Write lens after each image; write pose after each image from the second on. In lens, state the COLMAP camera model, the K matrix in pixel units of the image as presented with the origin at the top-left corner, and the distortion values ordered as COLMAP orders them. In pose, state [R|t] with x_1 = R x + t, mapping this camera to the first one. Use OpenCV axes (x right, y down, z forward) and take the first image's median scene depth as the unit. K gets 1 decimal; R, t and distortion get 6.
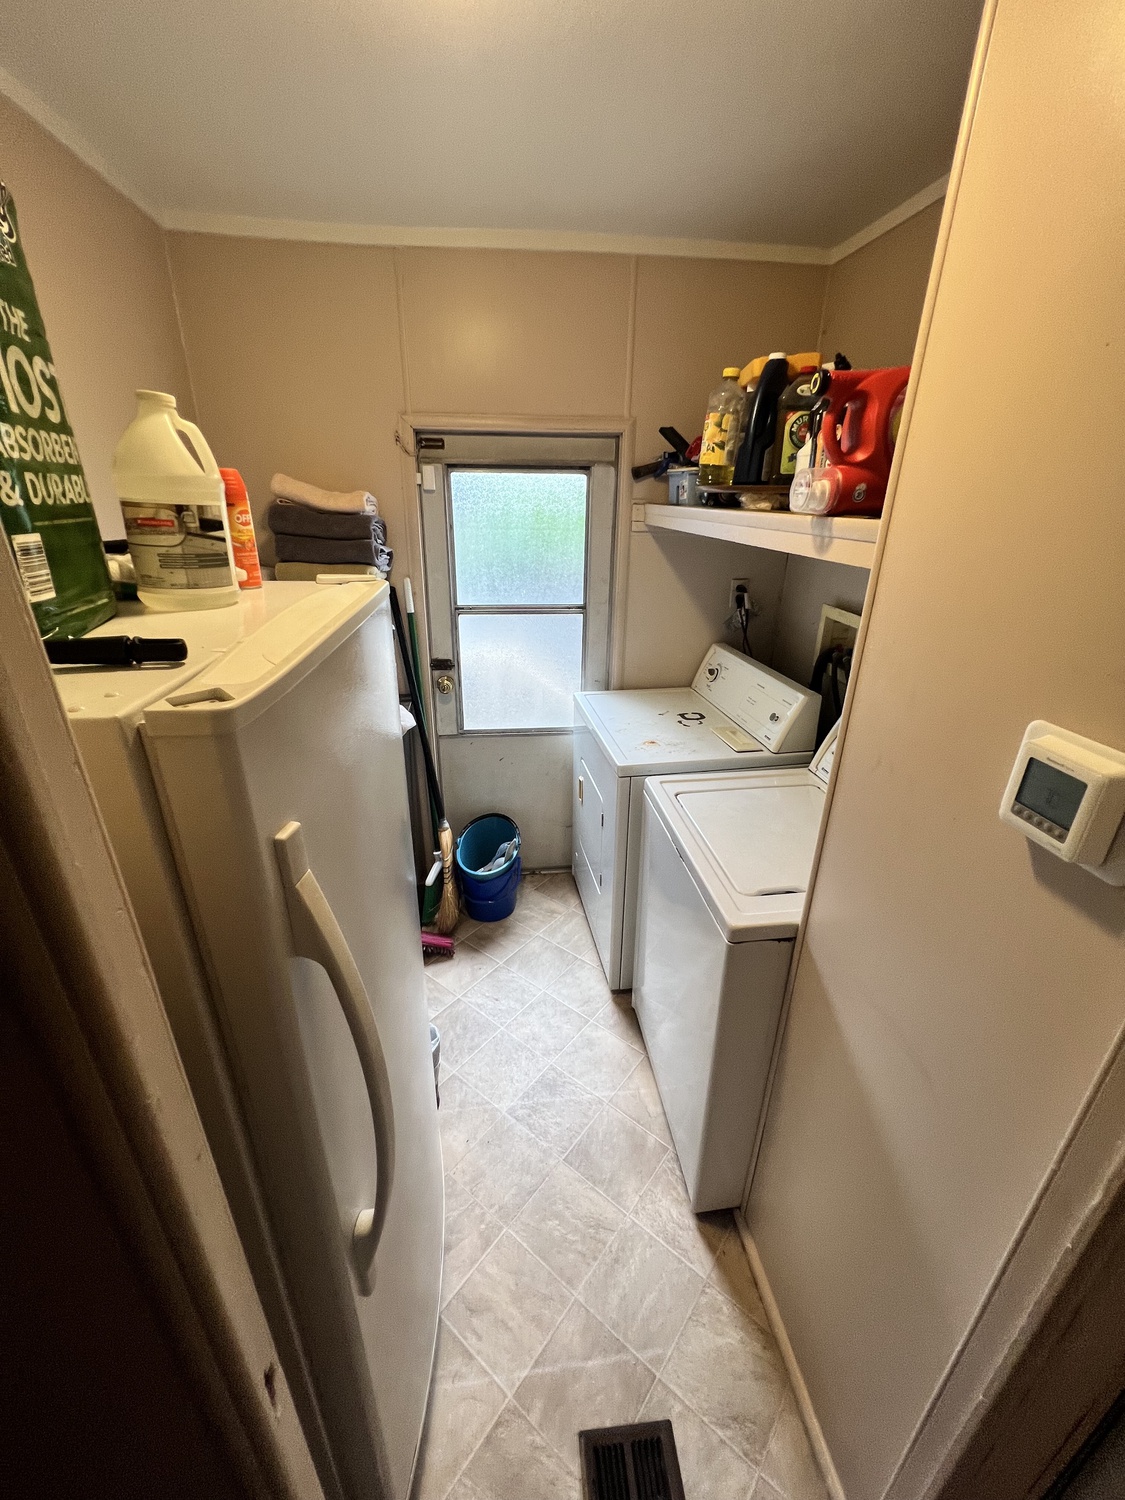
lens RADIAL K [[604.8, 0, 565.4], [0, 604.8, 751.7], [0, 0, 1]] dist [0.000004, 0.000454]
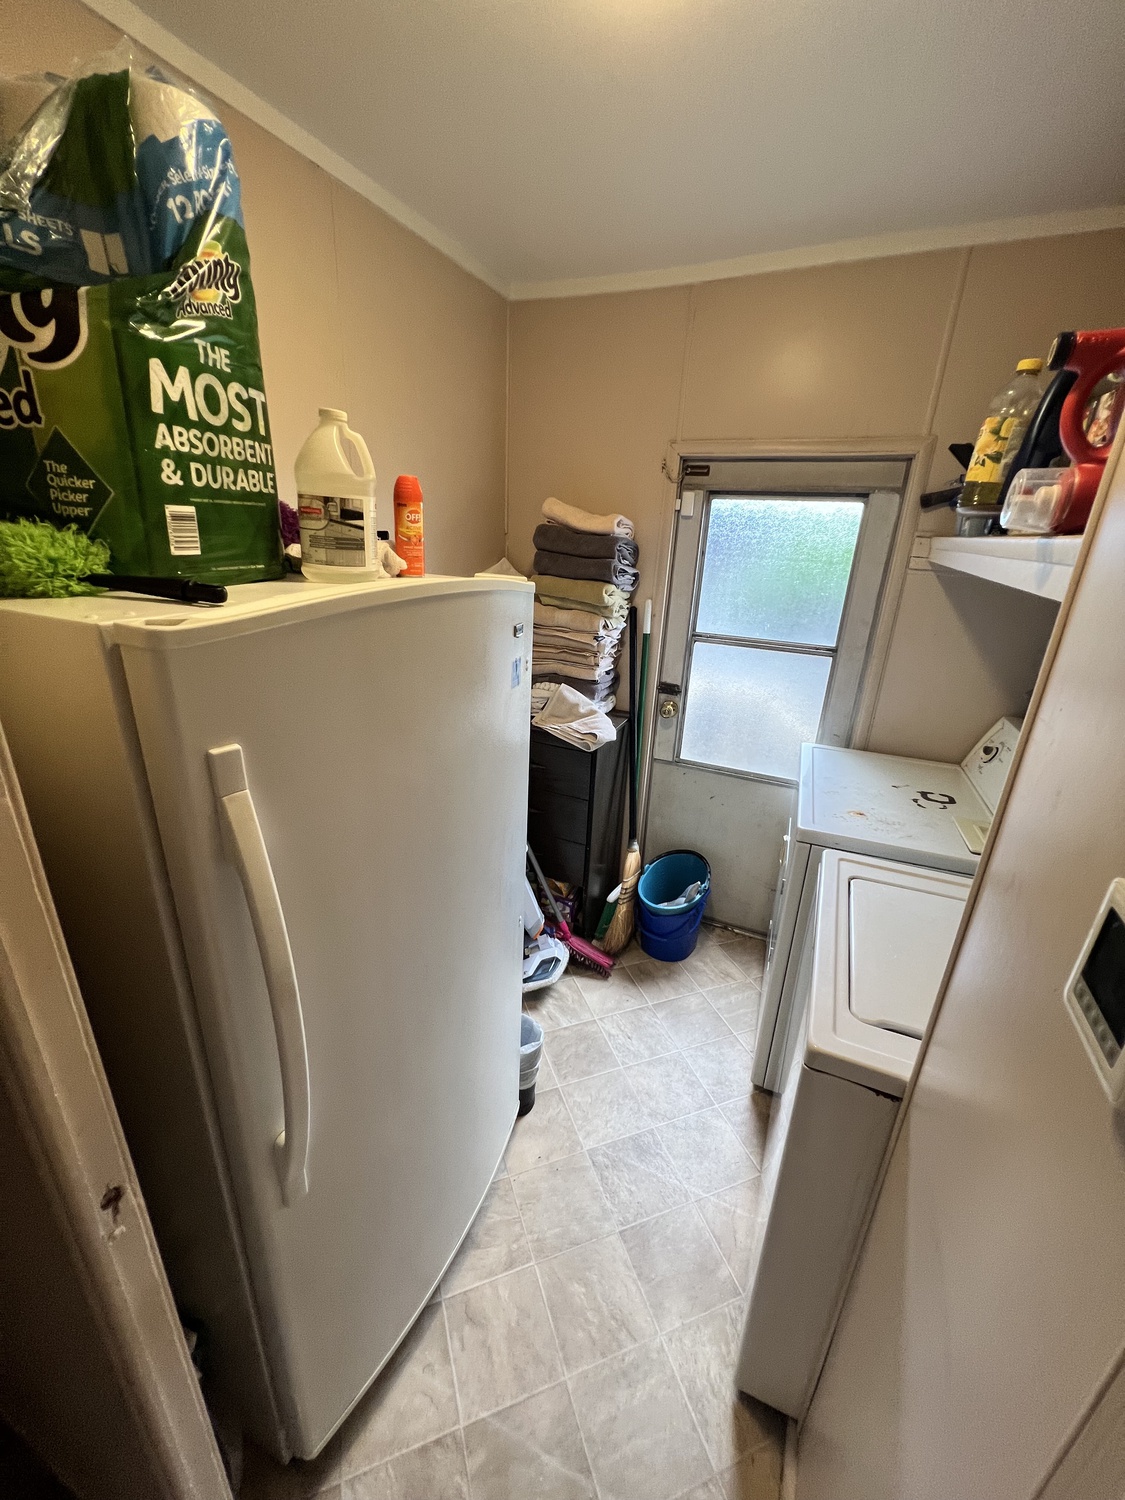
lens RADIAL K [[604.8, 0, 565.4], [0, 604.8, 751.7], [0, 0, 1]] dist [0.000004, 0.000454]
pose [[0.855975, 0.202681, -0.475633, 0.181565], [-0.230773, 0.973007, -0.000686, -0.004578], [0.462656, 0.110351, 0.879643, 0.074013]]
